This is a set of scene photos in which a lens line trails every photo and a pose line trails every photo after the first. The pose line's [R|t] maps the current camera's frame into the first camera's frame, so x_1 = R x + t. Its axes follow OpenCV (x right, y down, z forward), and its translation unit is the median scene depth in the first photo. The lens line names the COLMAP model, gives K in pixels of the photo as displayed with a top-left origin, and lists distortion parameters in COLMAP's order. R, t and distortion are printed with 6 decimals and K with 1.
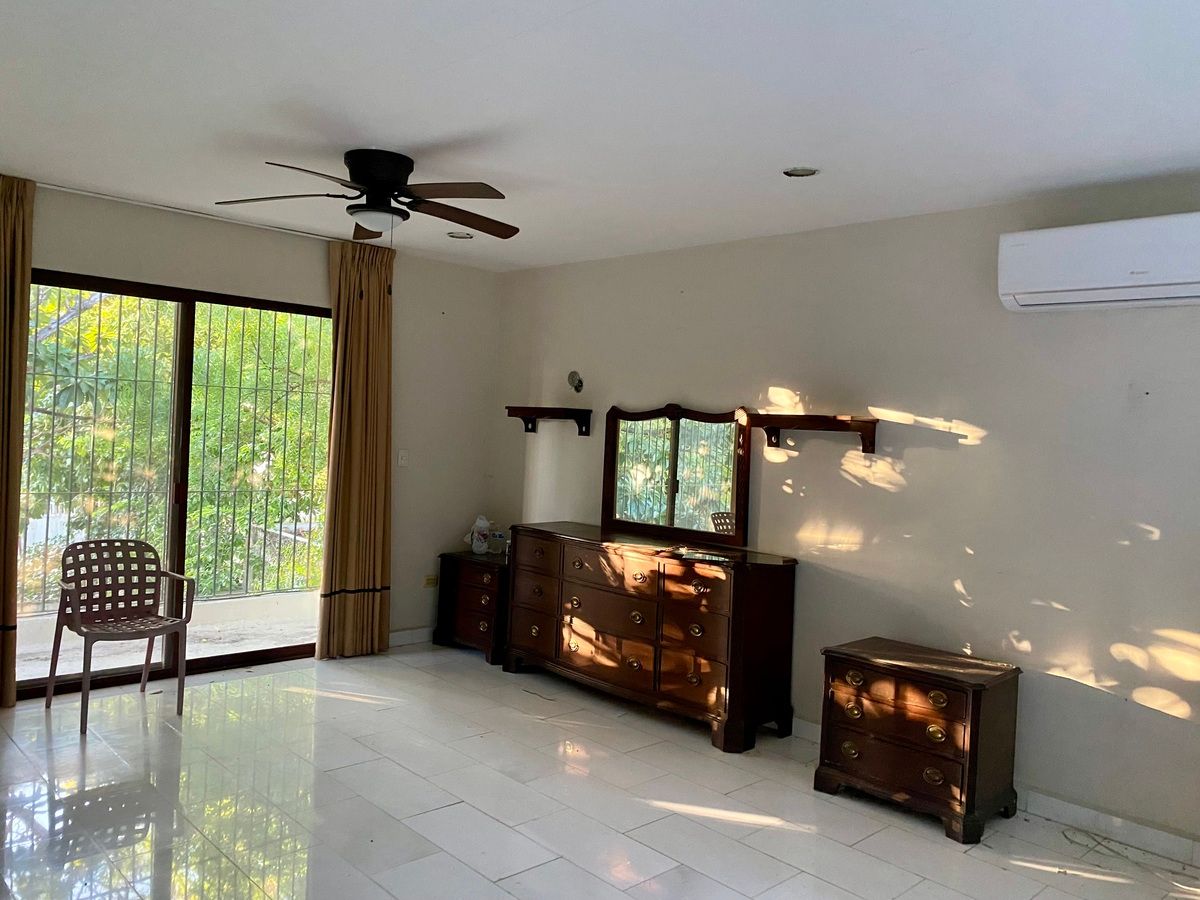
lens RADIAL K [[909.6, 0, 600.8], [0, 909.6, 438.1], [0, 0, 1]] dist [0.033076, -0.042695]
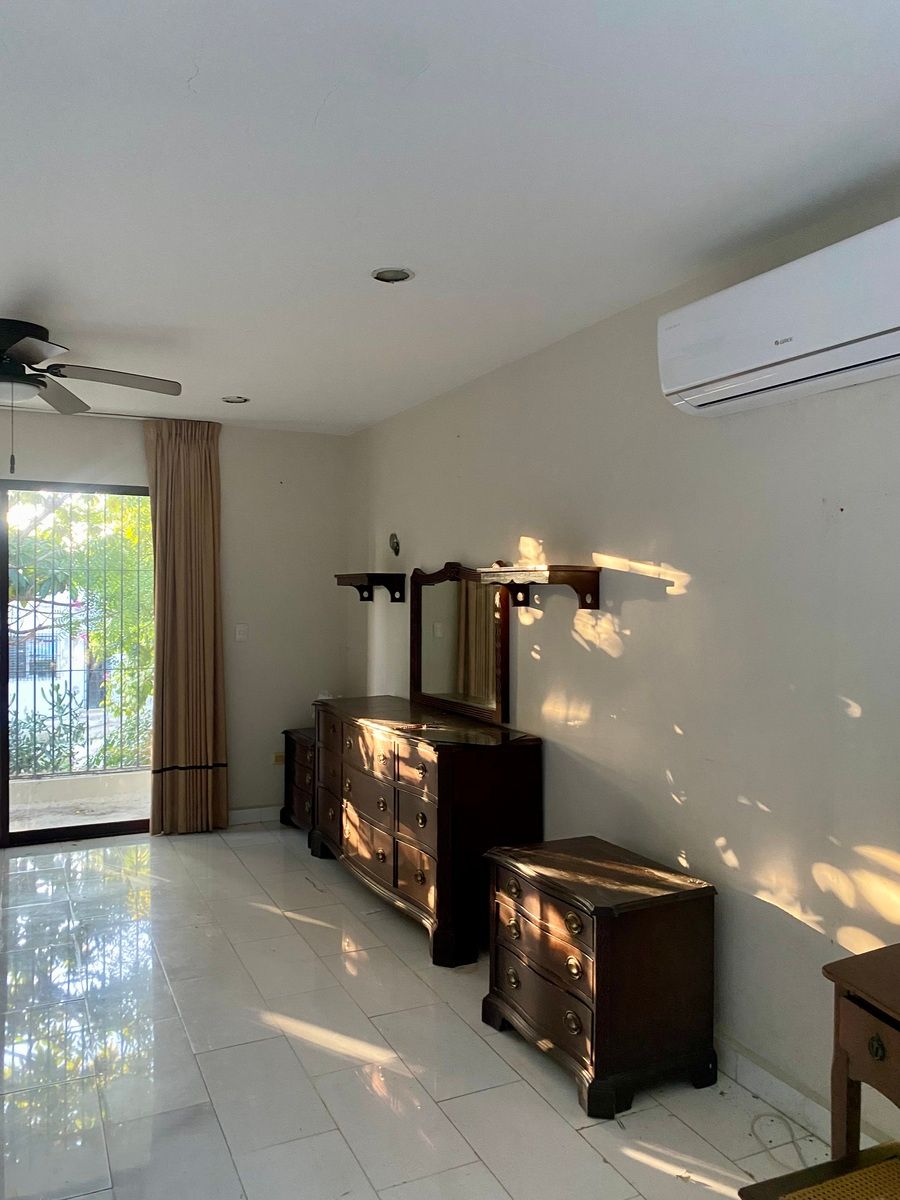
lens RADIAL K [[909.6, 0, 456.6], [0, 909.6, 604.0], [0, 0, 1]] dist [0.033076, -0.042695]
pose [[0.948533, -0.040876, -0.314028, 0.405105], [0.038861, 0.999164, -0.012680, 0.015899], [0.314283, -0.000176, 0.949329, 0.178468]]
